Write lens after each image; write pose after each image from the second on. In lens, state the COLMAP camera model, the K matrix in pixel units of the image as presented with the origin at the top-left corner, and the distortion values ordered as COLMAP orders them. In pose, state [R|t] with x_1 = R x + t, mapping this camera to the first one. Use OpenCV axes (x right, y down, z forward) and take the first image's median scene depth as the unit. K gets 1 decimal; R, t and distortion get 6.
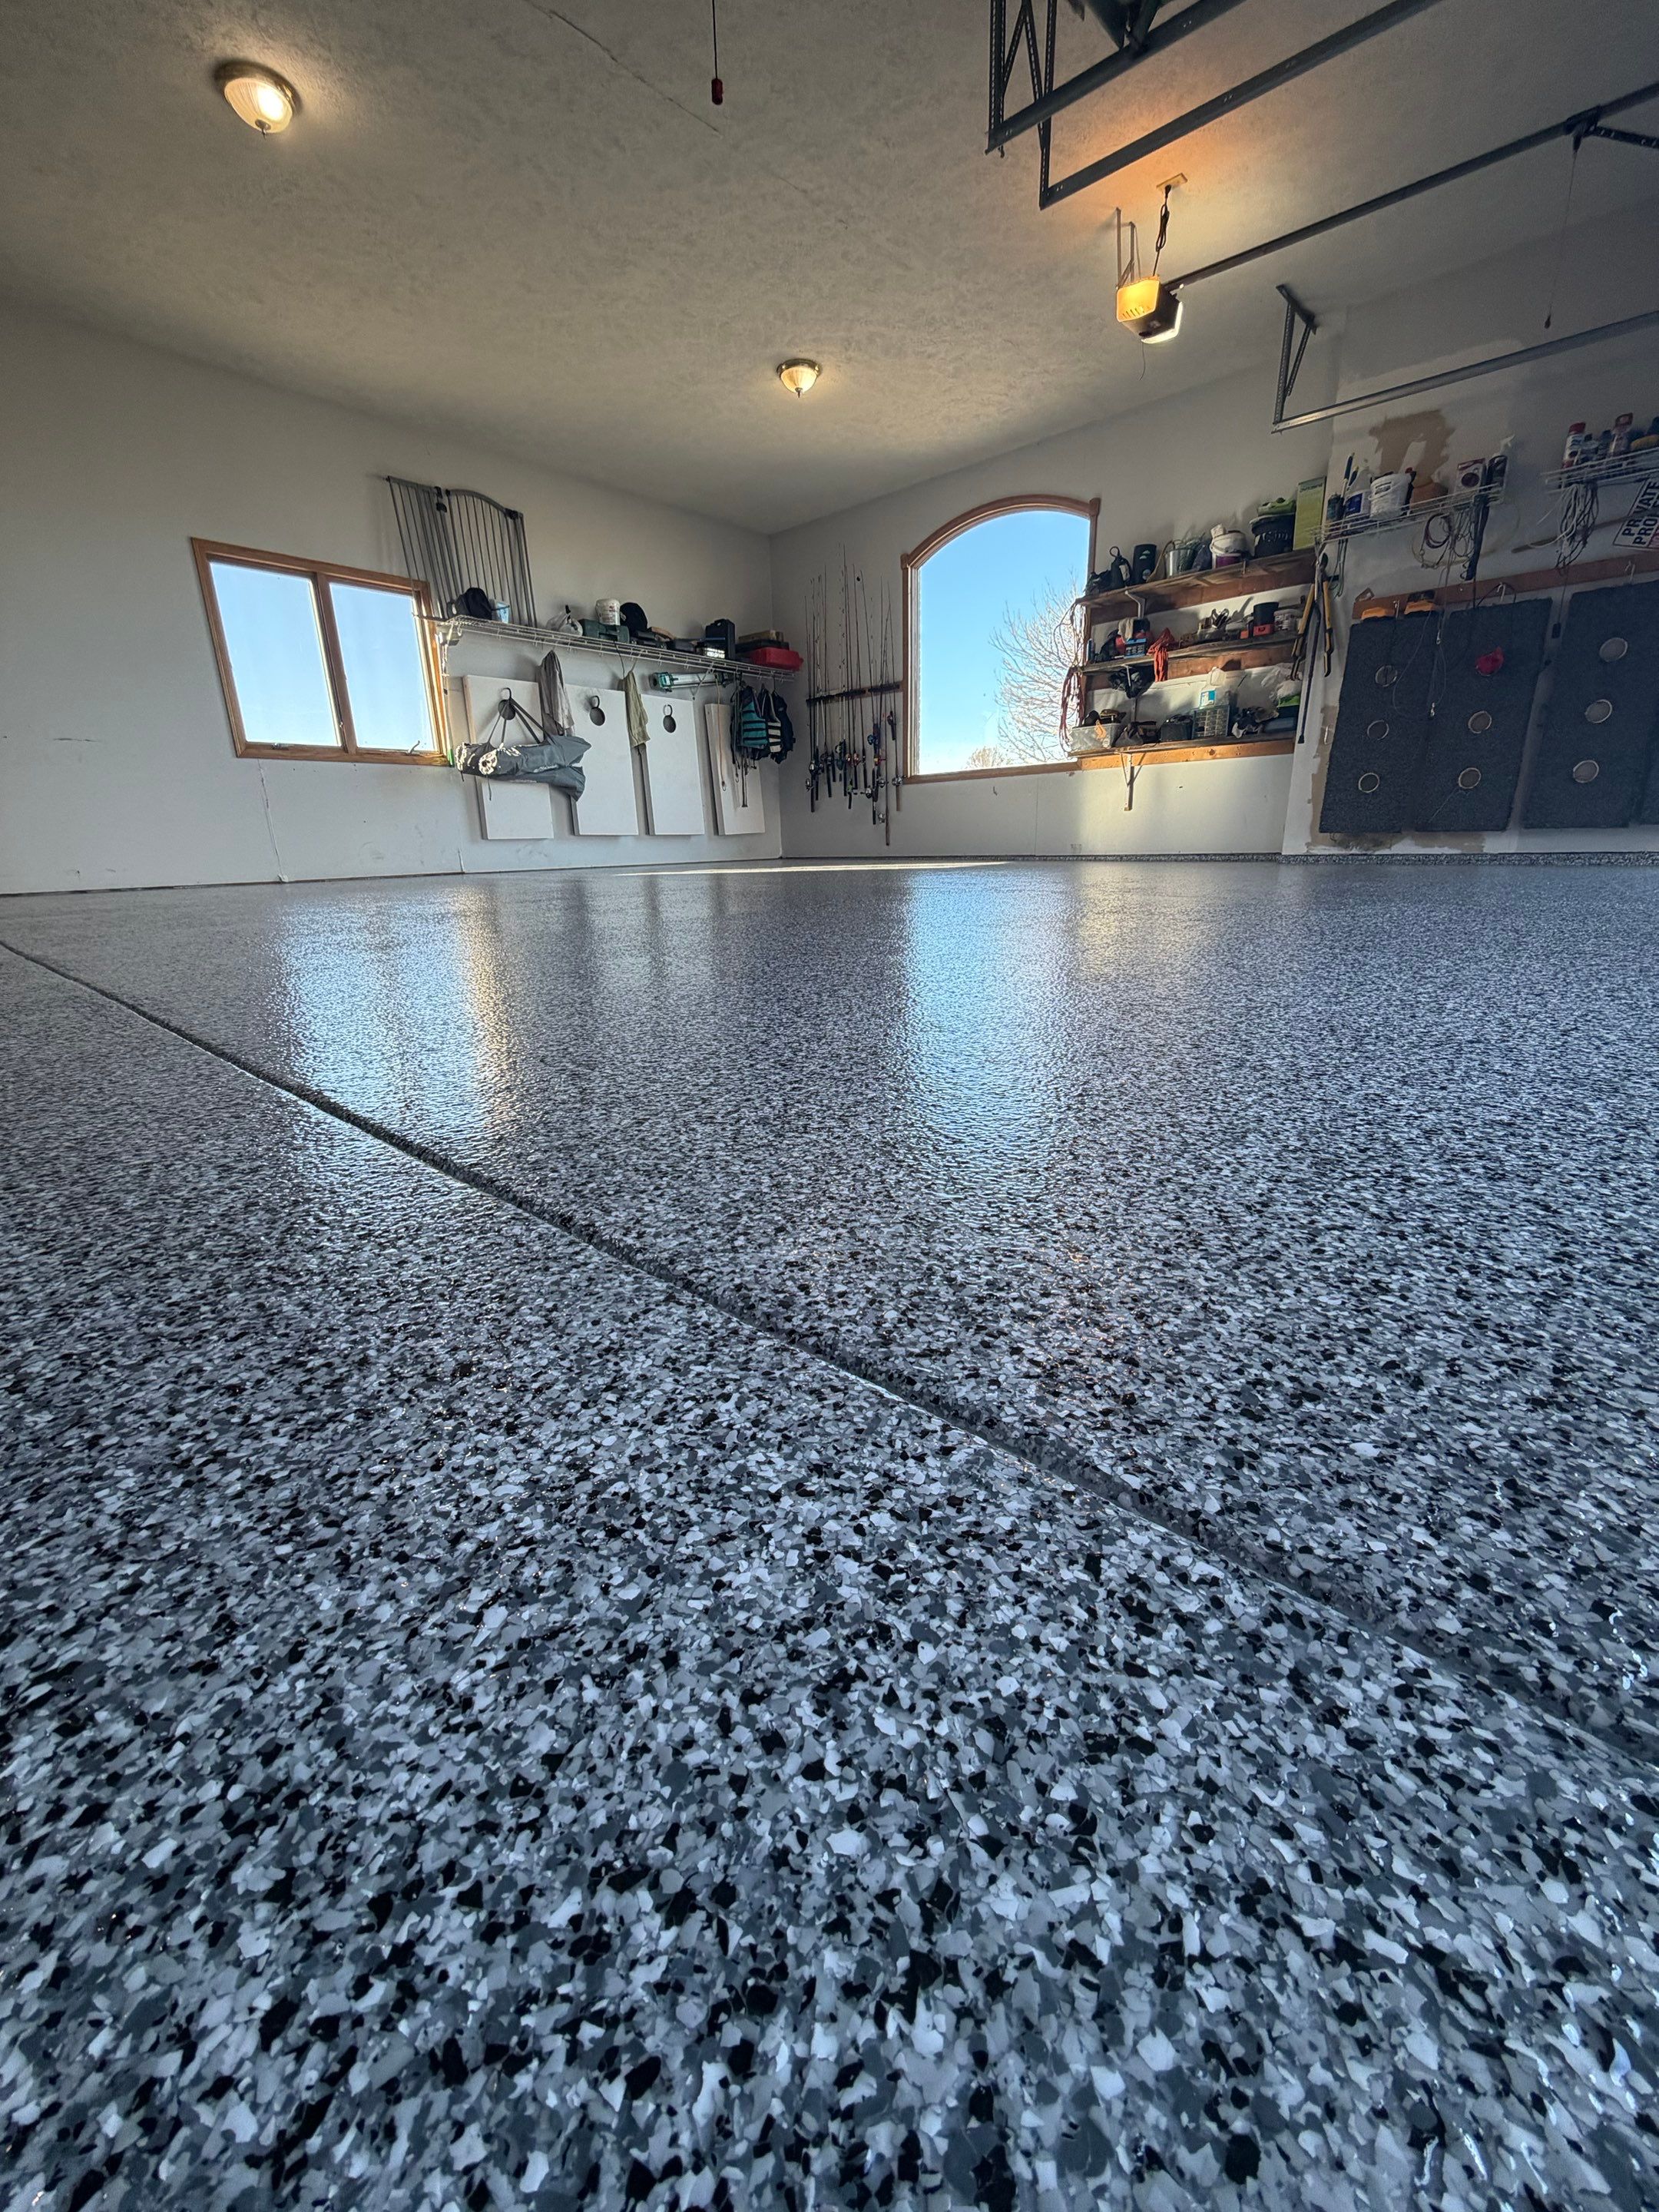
lens RADIAL K [[880.9, 0, 832.2], [0, 880.9, 1107.1], [0, 0, 1]] dist [-0.000713, -0.000194]
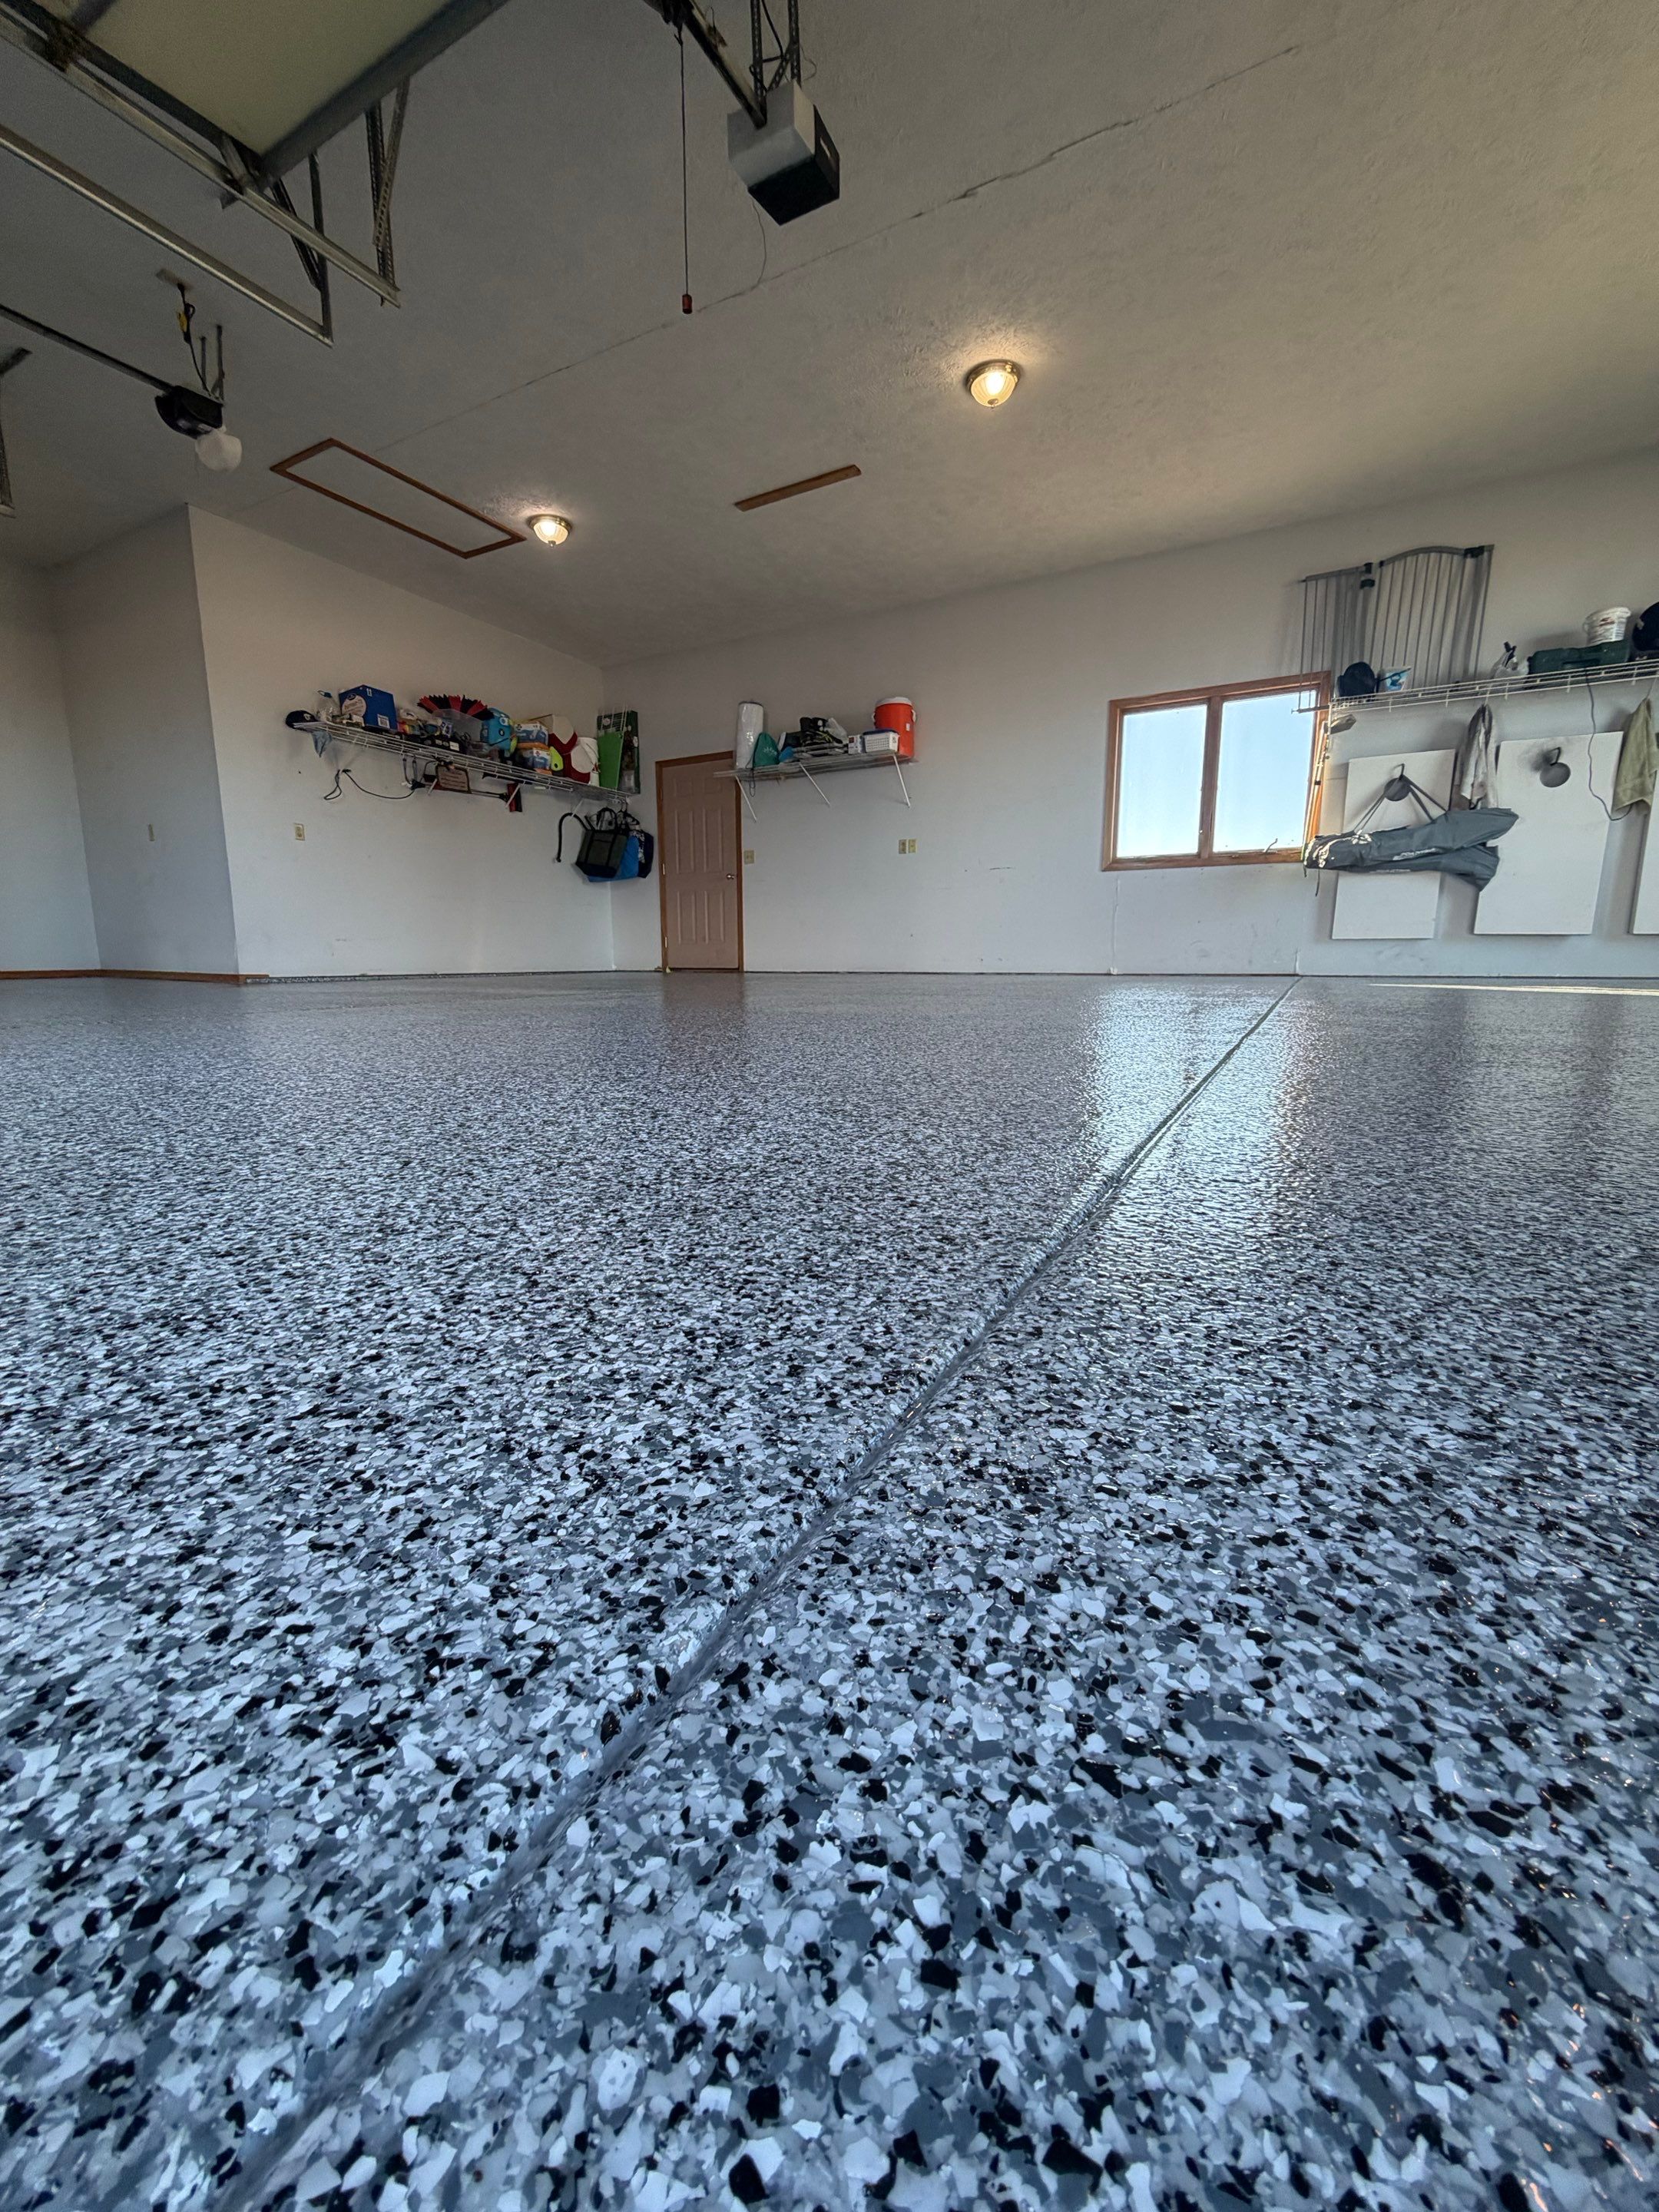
lens RADIAL K [[880.9, 0, 827.3], [0, 880.9, 1110.7], [0, 0, 1]] dist [-0.000713, -0.000194]
pose [[0.224451, 0.191533, -0.955477, 0.392244], [-0.289178, 0.949420, 0.122388, -0.111168], [0.930590, 0.248832, 0.268486, 0.361924]]
